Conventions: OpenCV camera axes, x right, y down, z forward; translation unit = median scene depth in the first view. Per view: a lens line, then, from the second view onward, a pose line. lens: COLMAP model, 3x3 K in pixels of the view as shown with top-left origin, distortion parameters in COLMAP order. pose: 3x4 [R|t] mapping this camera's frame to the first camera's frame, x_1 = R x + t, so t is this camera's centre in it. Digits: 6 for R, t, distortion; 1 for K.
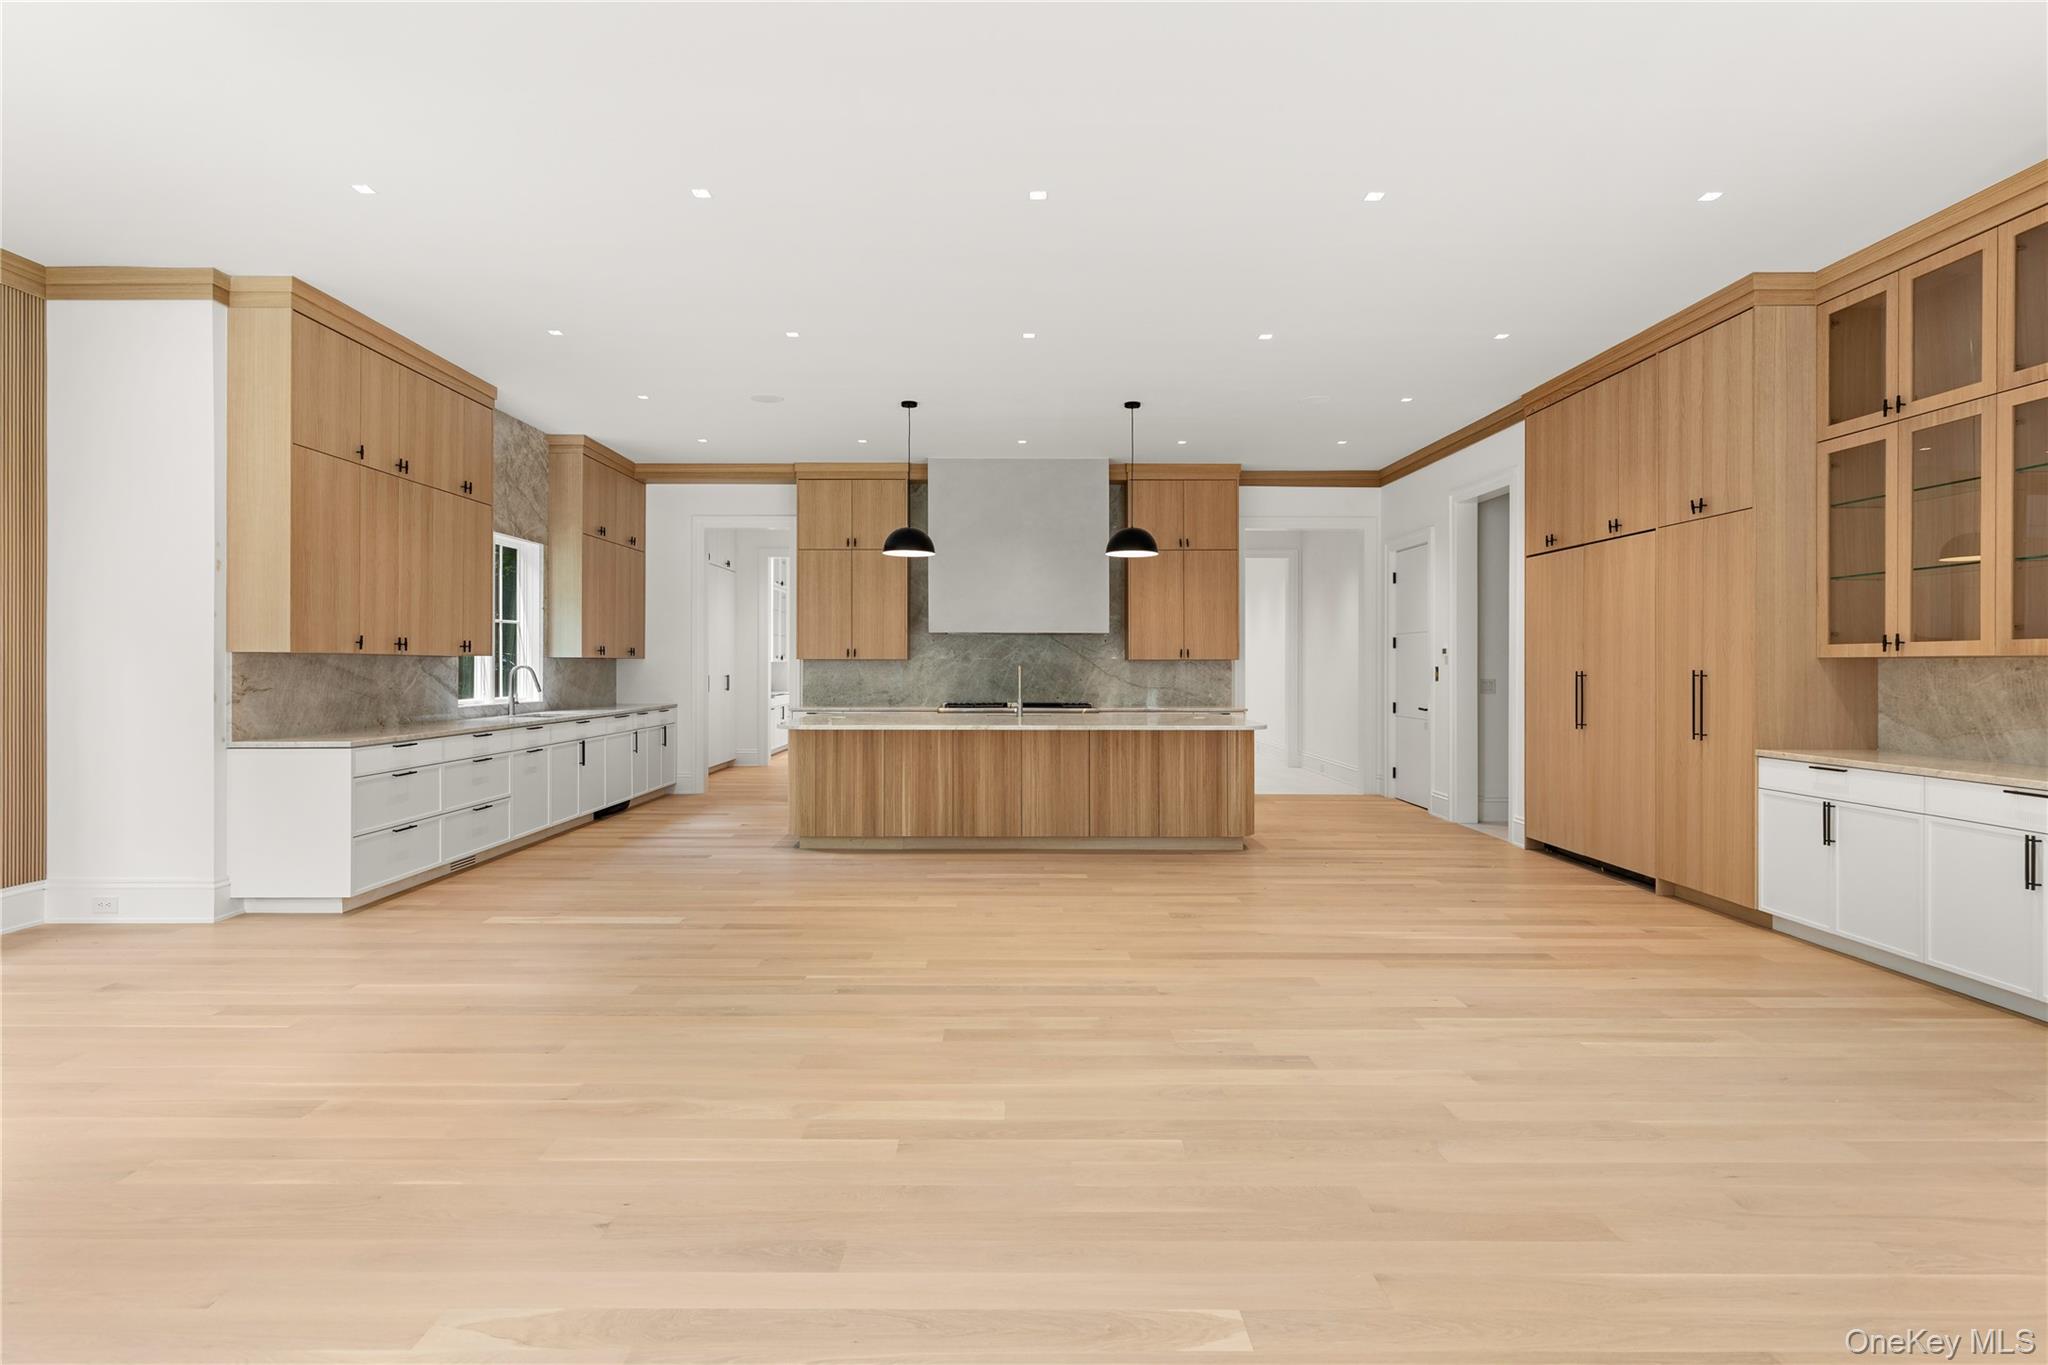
lens RADIAL K [[1040.1, 0, 996.3], [0, 1040.1, 672.1], [0, 0, 1]] dist [-0.001726, -0.001267]
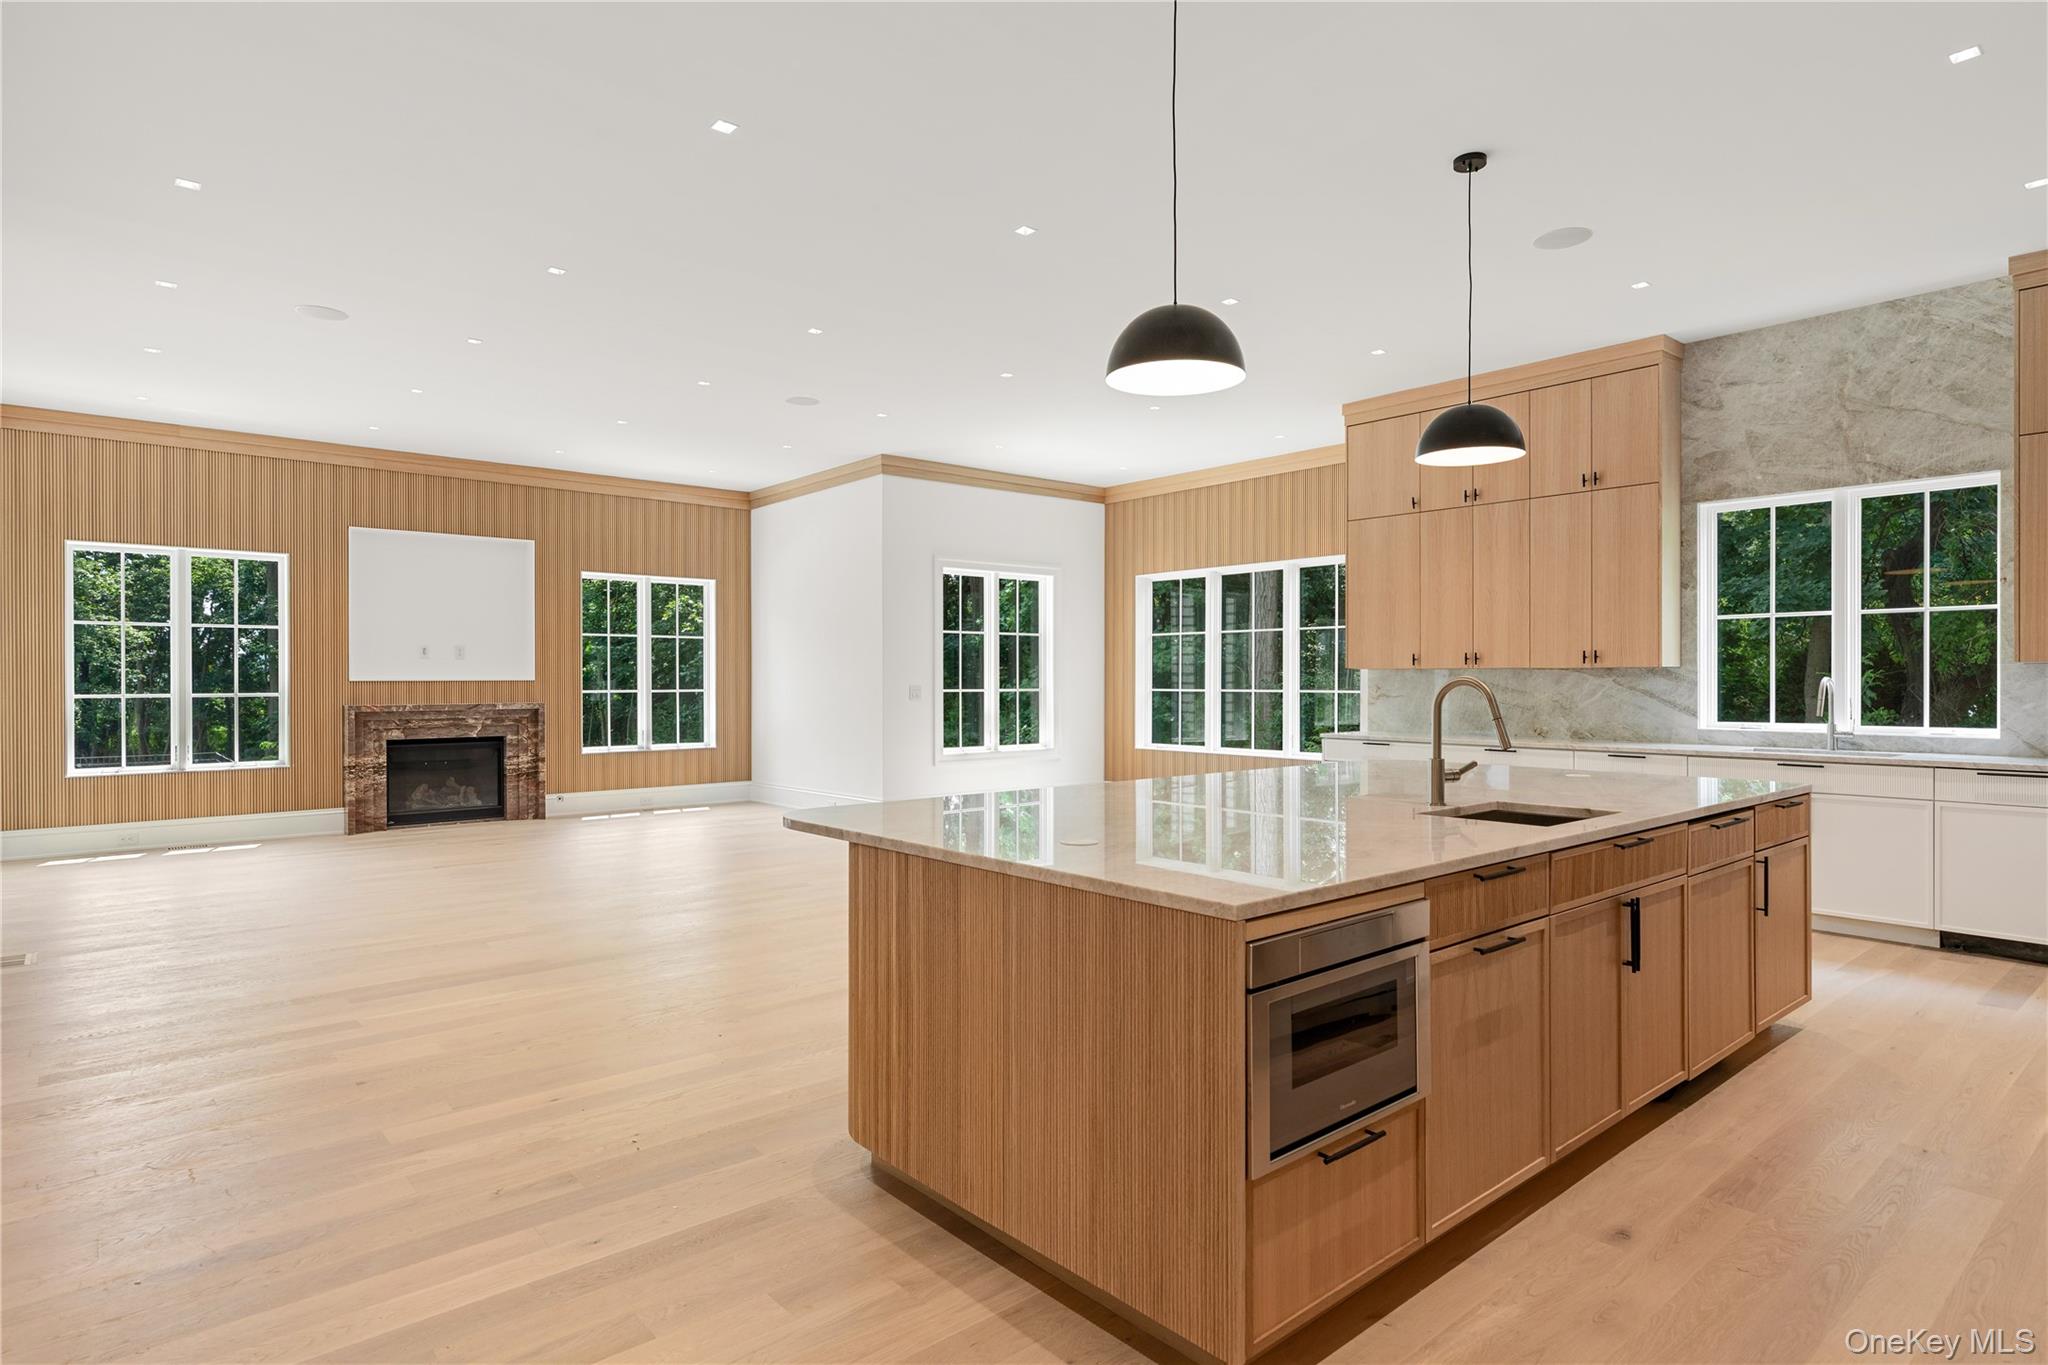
lens RADIAL K [[1104.2, 0, 1035.6], [0, 1104.2, 679.2], [0, 0, 1]] dist [-0.000214, 0.003767]
pose [[-0.754800, 0.001592, -0.655954, 0.383014], [-0.001896, 0.999988, 0.004609, -0.007230], [0.655953, 0.004722, -0.754787, 1.123974]]
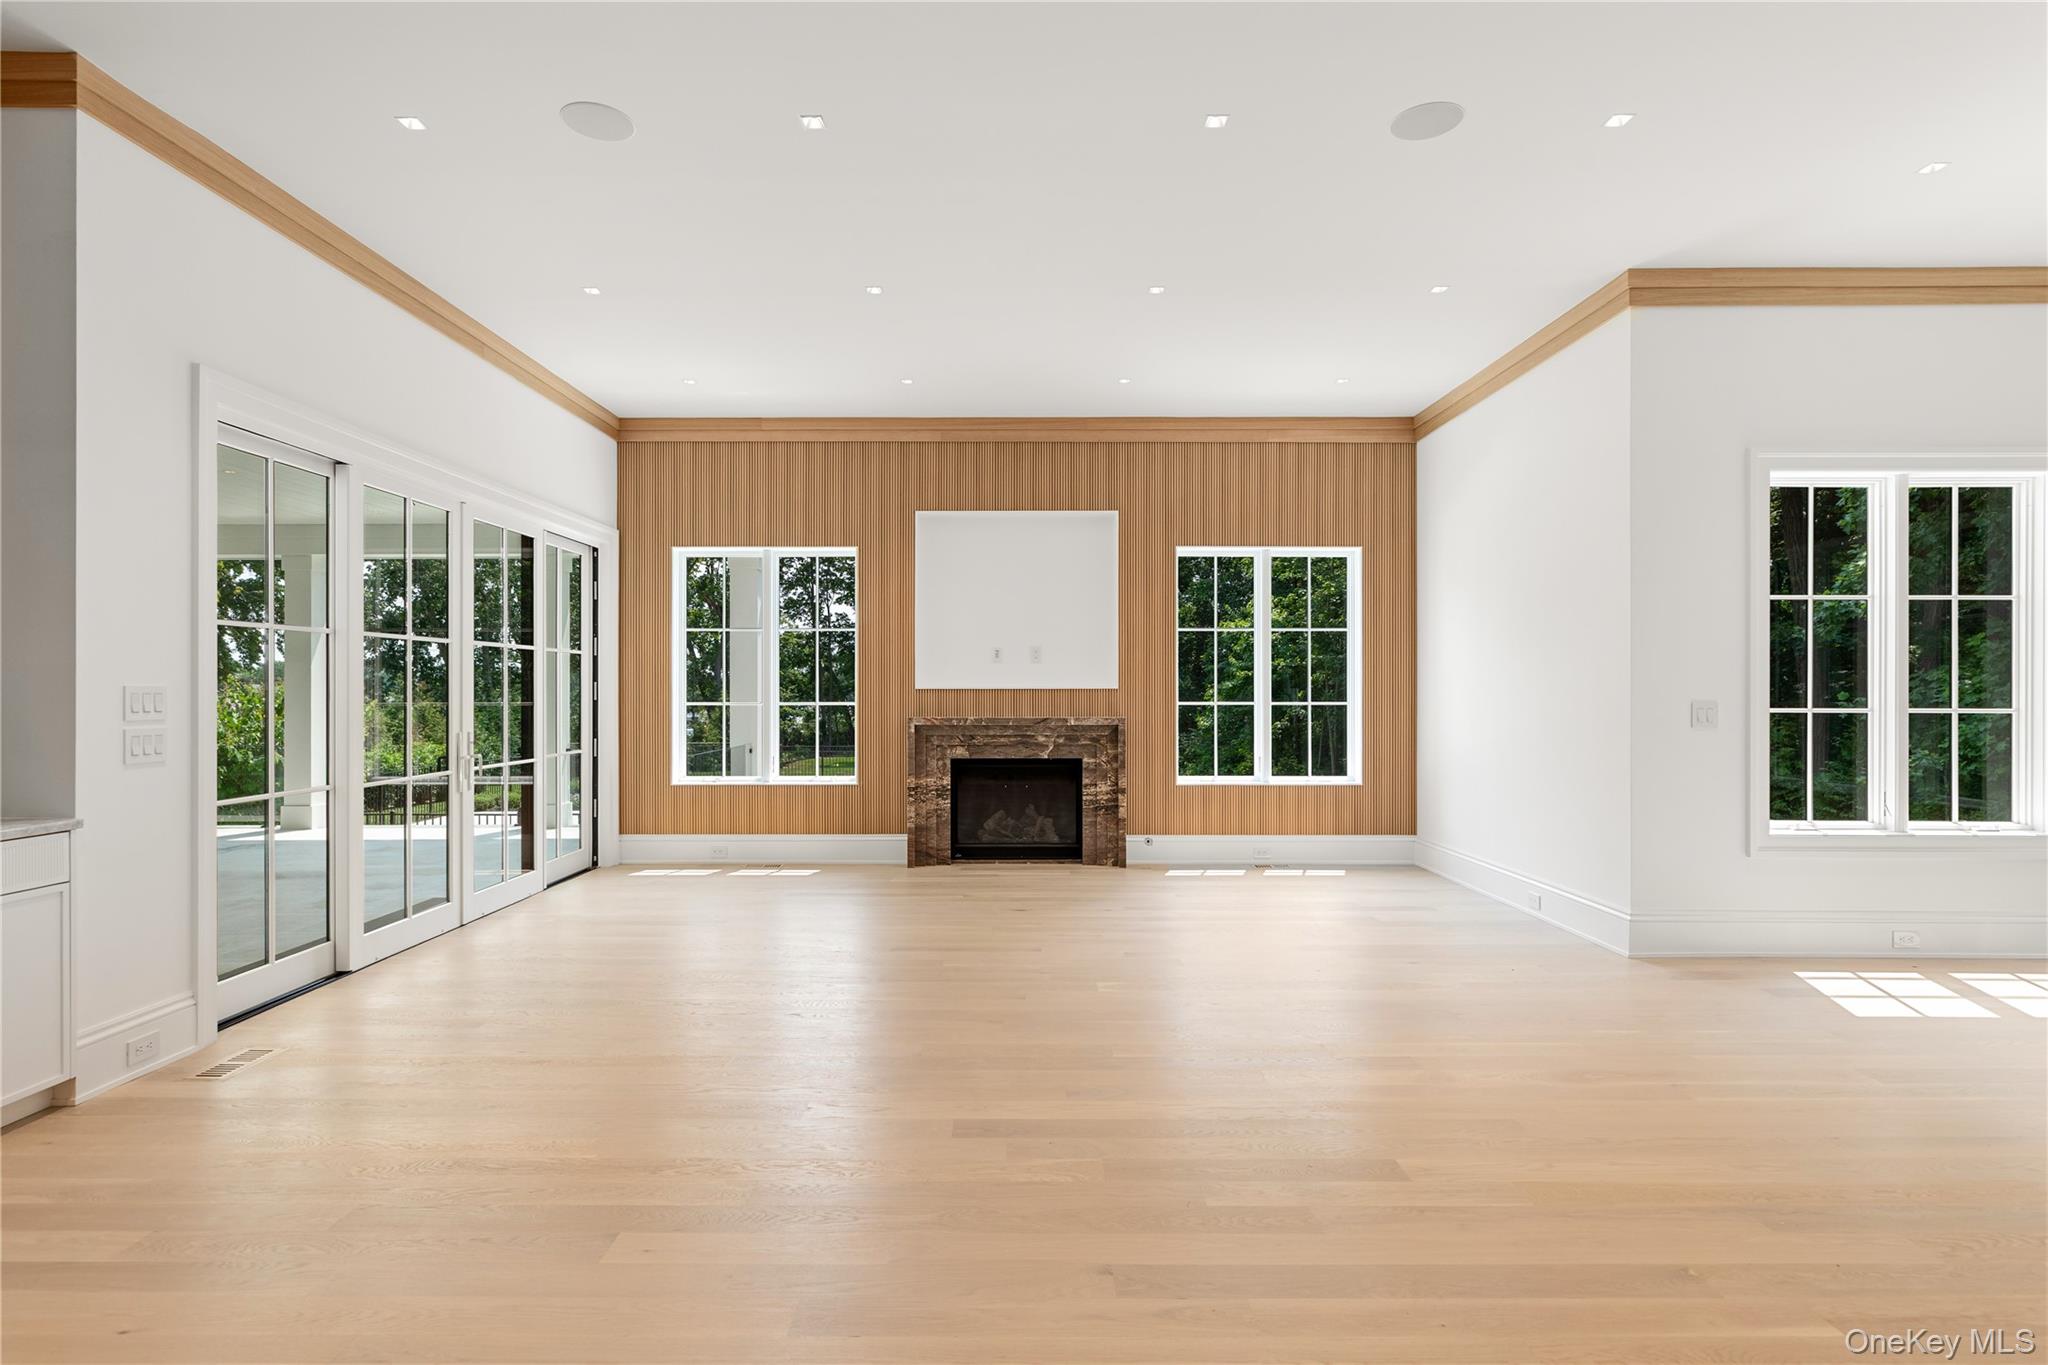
lens RADIAL K [[1040.1, 0, 975.8], [0, 1040.1, 679.5], [0, 0, 1]] dist [-0.001726, -0.001267]
pose [[-0.999860, -0.000759, 0.016686, 0.105429], [-0.000811, 0.999995, -0.003123, -0.004399], [-0.016684, -0.003136, -0.999856, 0.740019]]
